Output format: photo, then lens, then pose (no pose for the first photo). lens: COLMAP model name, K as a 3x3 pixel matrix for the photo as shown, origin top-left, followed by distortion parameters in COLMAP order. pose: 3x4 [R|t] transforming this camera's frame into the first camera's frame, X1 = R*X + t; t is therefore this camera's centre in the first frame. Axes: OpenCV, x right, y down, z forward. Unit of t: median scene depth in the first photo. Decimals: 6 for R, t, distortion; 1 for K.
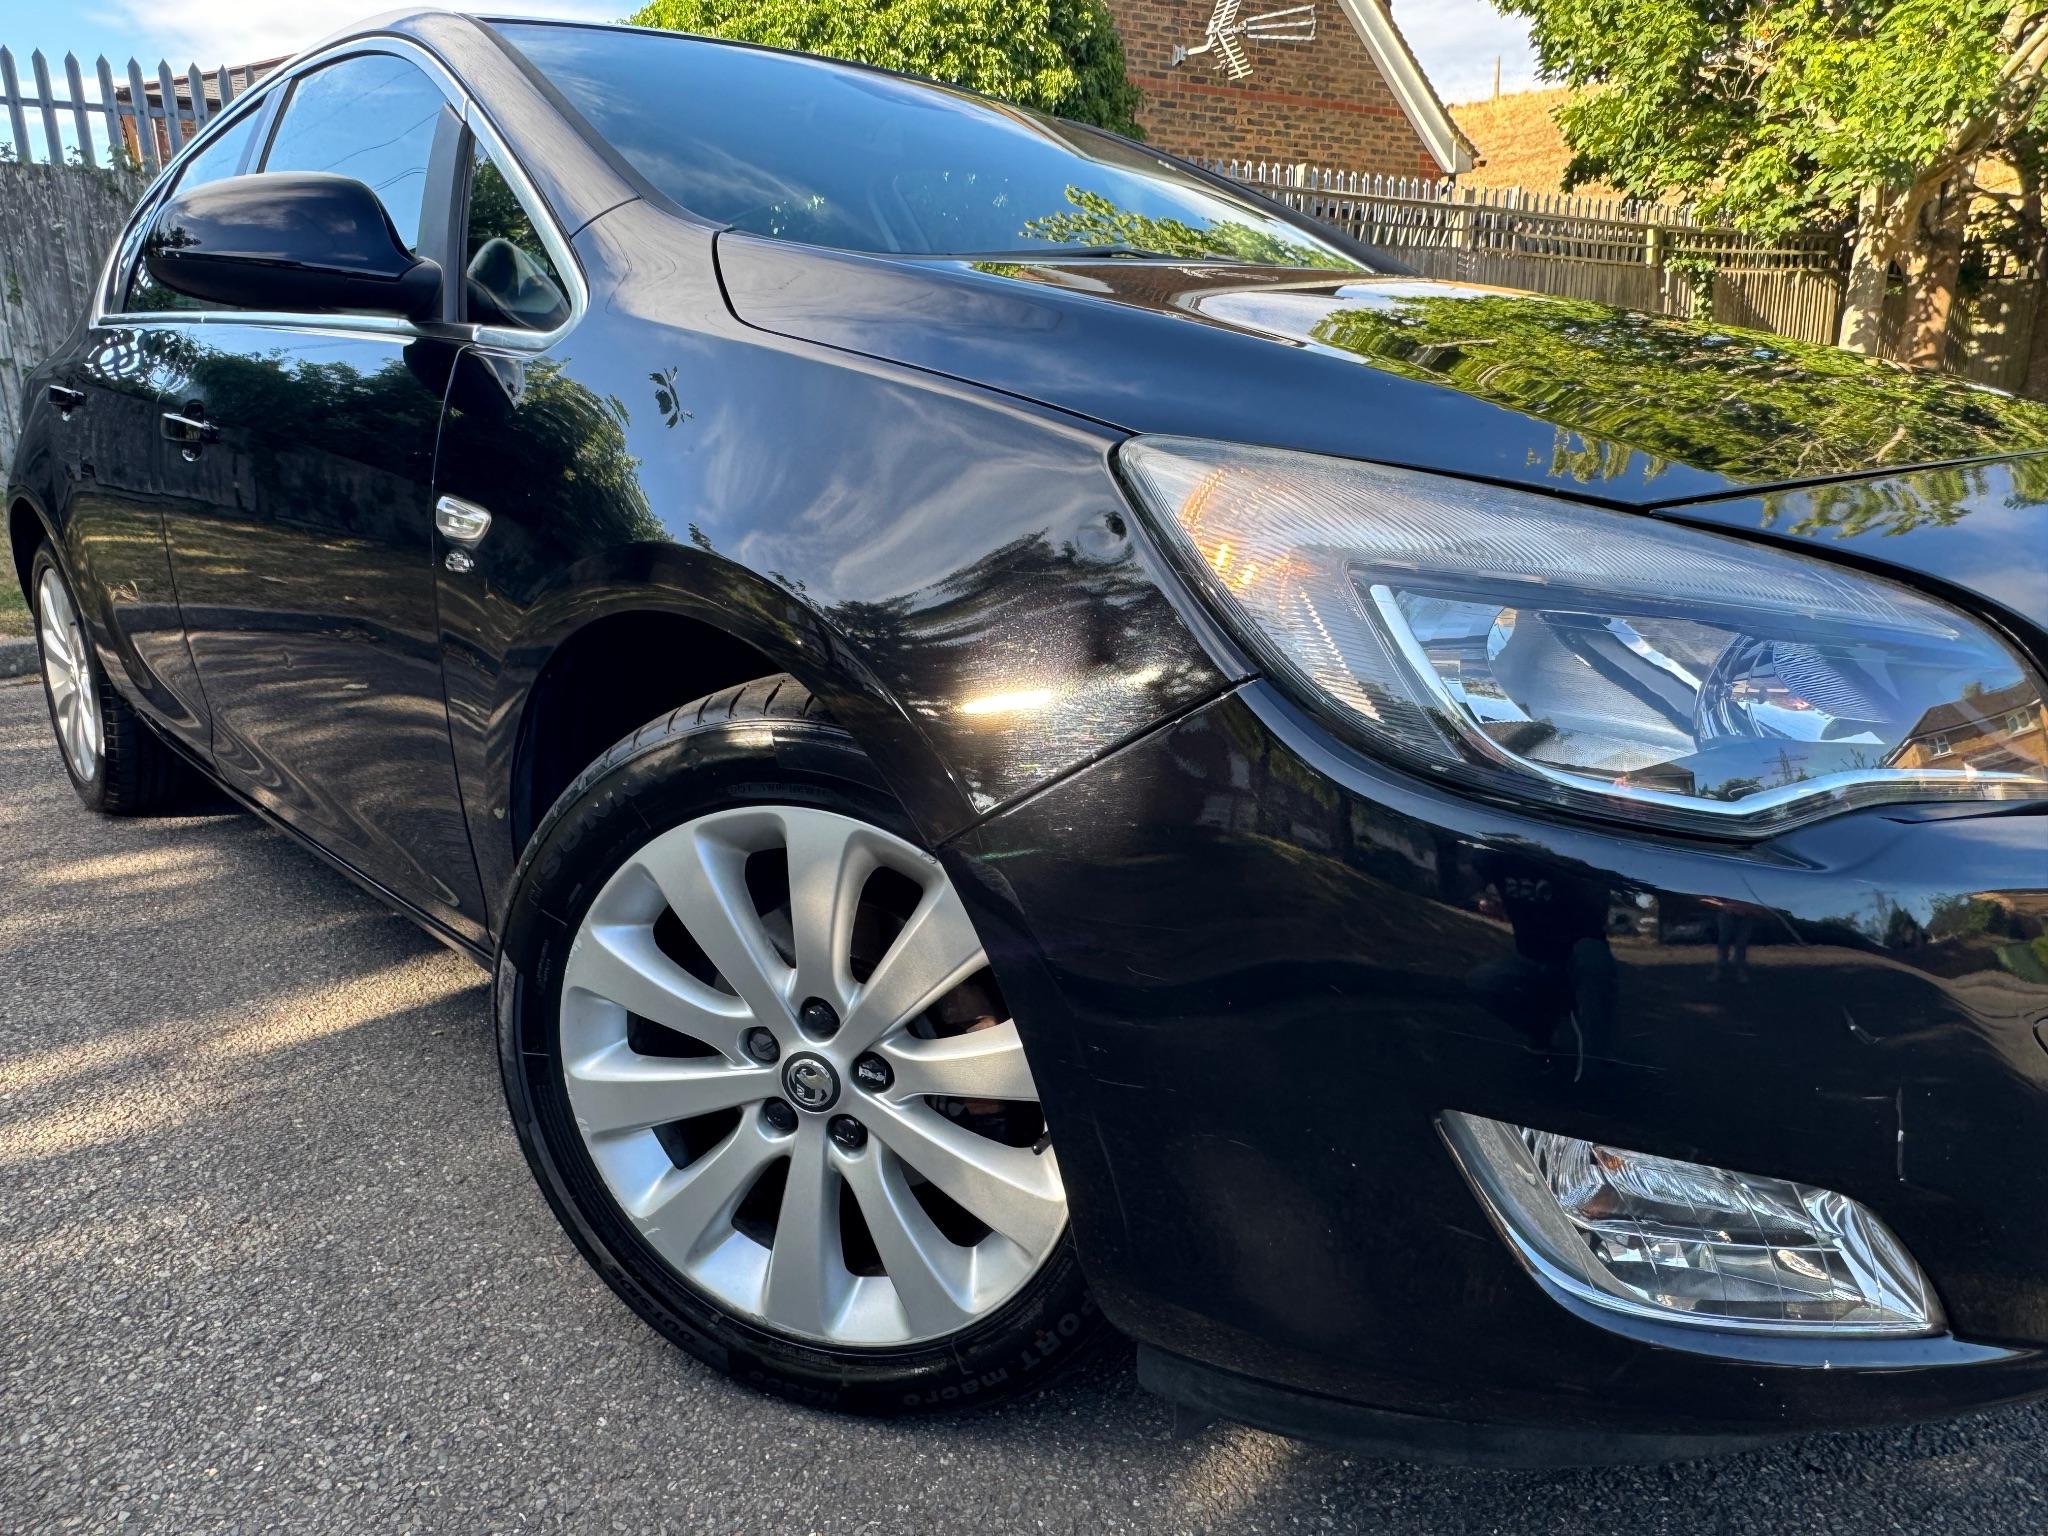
lens RADIAL K [[1928.6, 0, 1020.1], [0, 1928.6, 762.5], [0, 0, 1]] dist [0.008202, 0.000000]
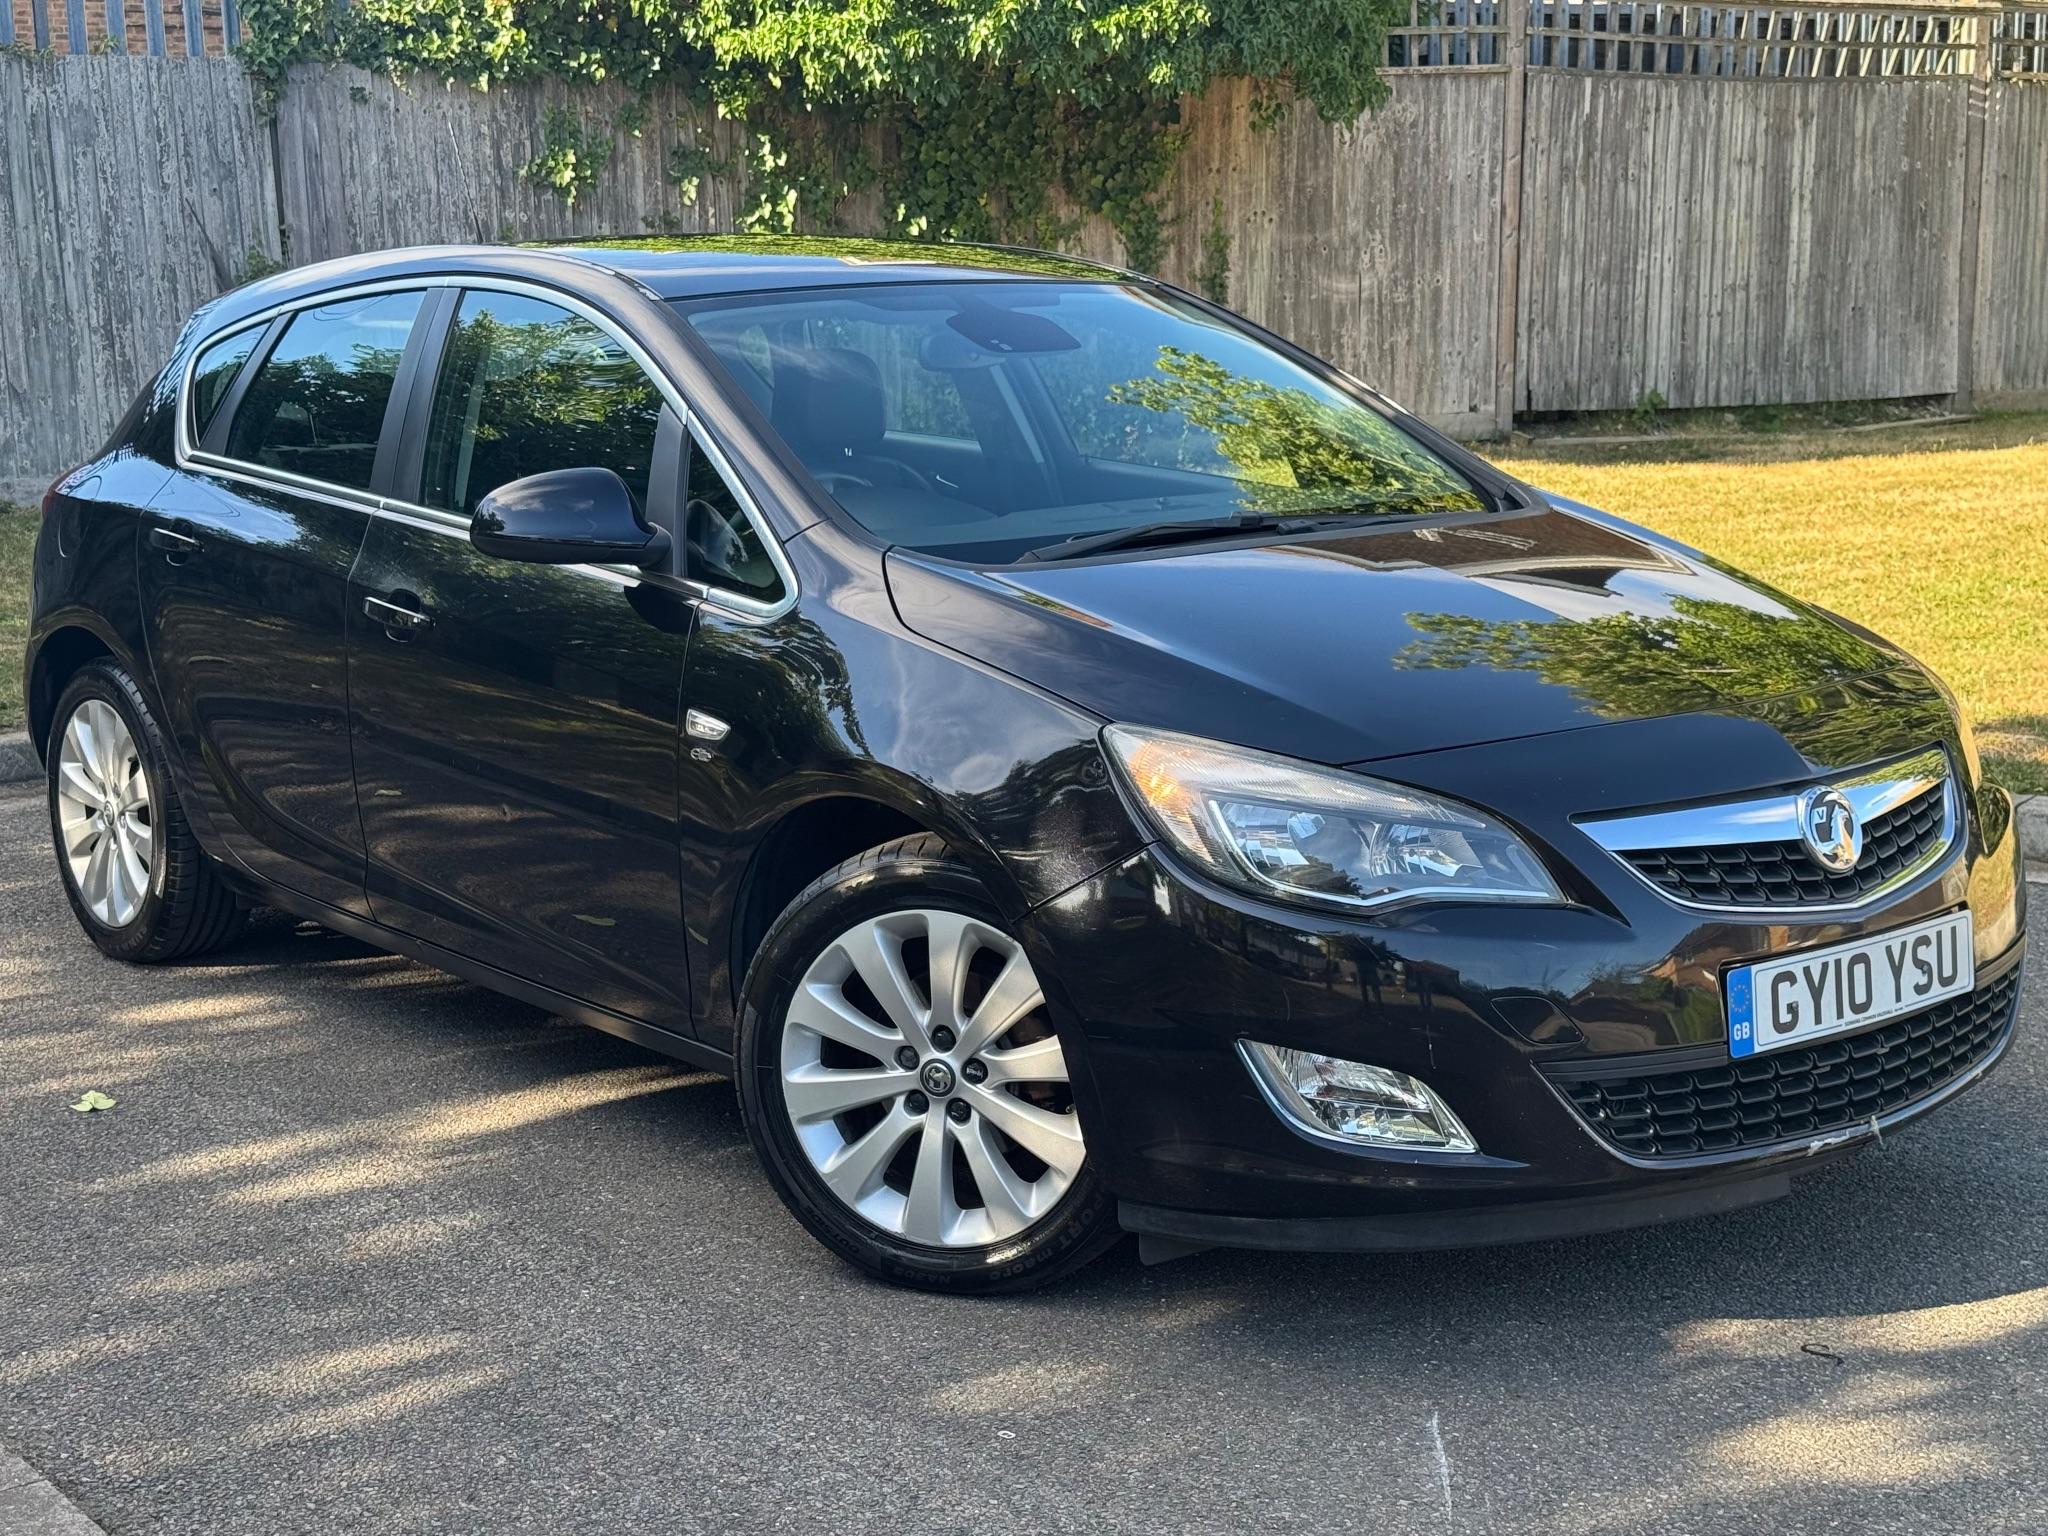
lens RADIAL K [[2458.0, 0, 1029.9], [0, 2458.0, 766.4], [0, 0, 1]] dist [0.072780, 0.000000]
pose [[0.998899, 0.013128, -0.045042, 0.064007], [-0.016152, 0.997592, -0.067453, 0.039211], [0.044048, 0.068107, 0.996705, -1.140781]]
